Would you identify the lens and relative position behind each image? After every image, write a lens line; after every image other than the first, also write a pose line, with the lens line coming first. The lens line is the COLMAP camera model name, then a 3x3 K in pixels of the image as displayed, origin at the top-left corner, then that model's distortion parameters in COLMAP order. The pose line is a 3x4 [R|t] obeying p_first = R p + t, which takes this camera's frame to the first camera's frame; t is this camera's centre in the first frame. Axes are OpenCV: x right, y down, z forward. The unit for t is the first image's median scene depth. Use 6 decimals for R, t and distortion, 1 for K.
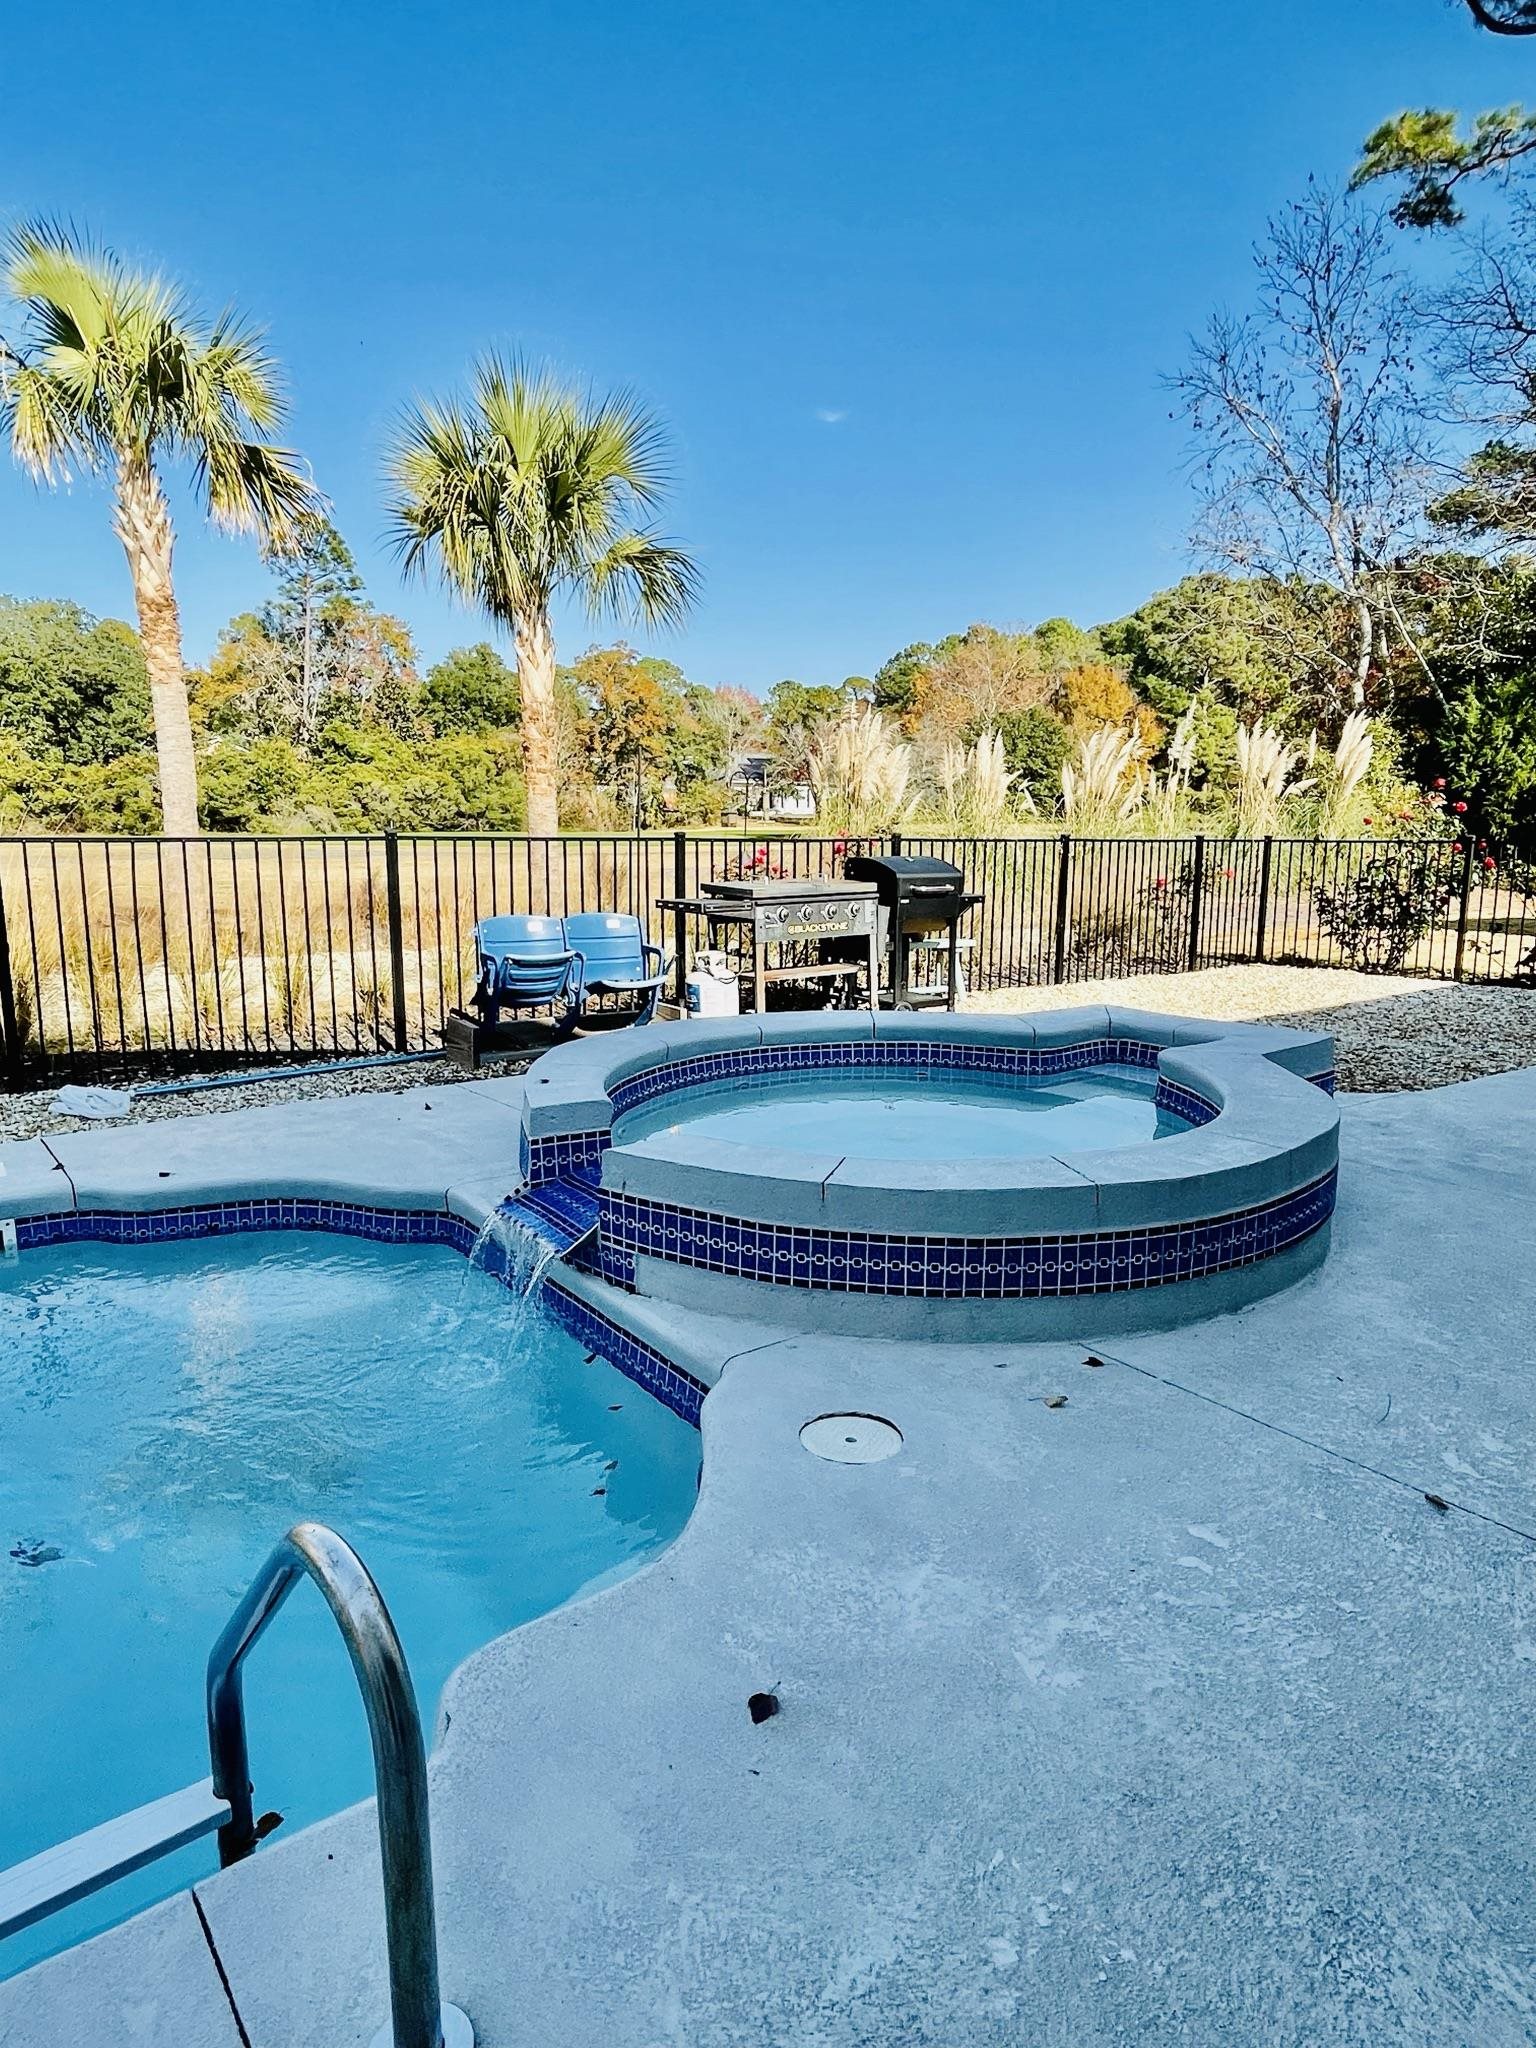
lens RADIAL K [[1183.8, 0, 772.2], [0, 1183.8, 1019.2], [0, 0, 1]] dist [0.000494, -0.000052]
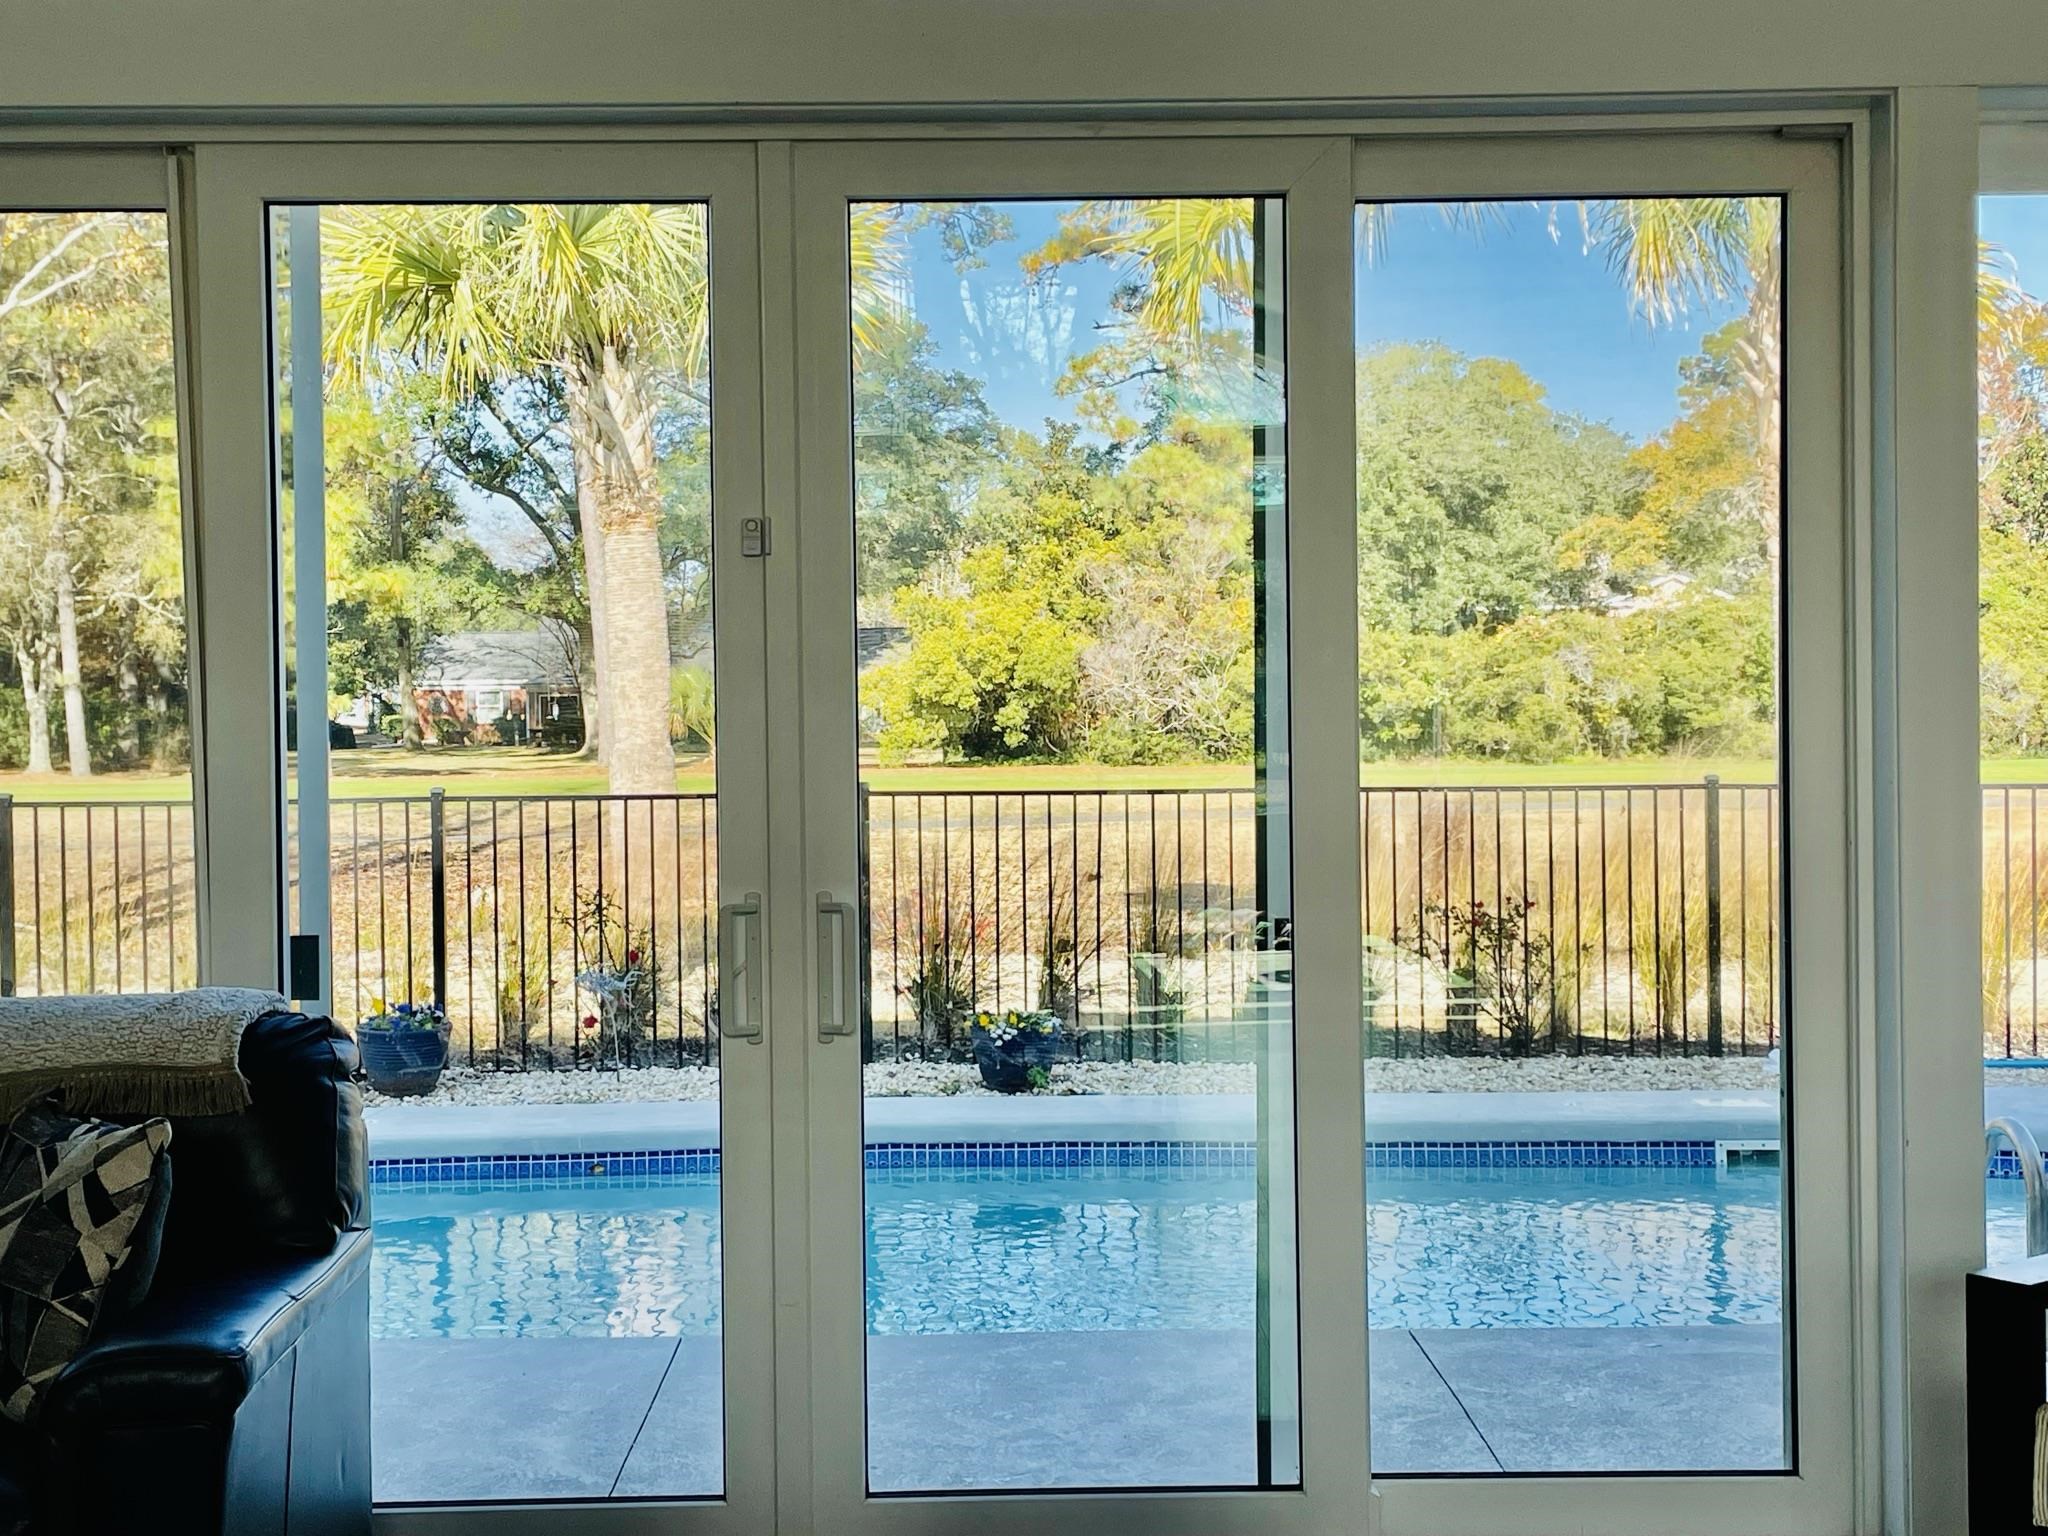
lens RADIAL K [[2782.6, 0, 1022.3], [0, 2782.6, 770.4], [0, 0, 1]] dist [0.072834, 0.000000]
pose [[0.804383, 0.000840, -0.594111, 0.026153], [-0.088081, 0.989116, -0.117857, 0.016461], [0.587546, 0.147132, 0.795702, -0.136604]]
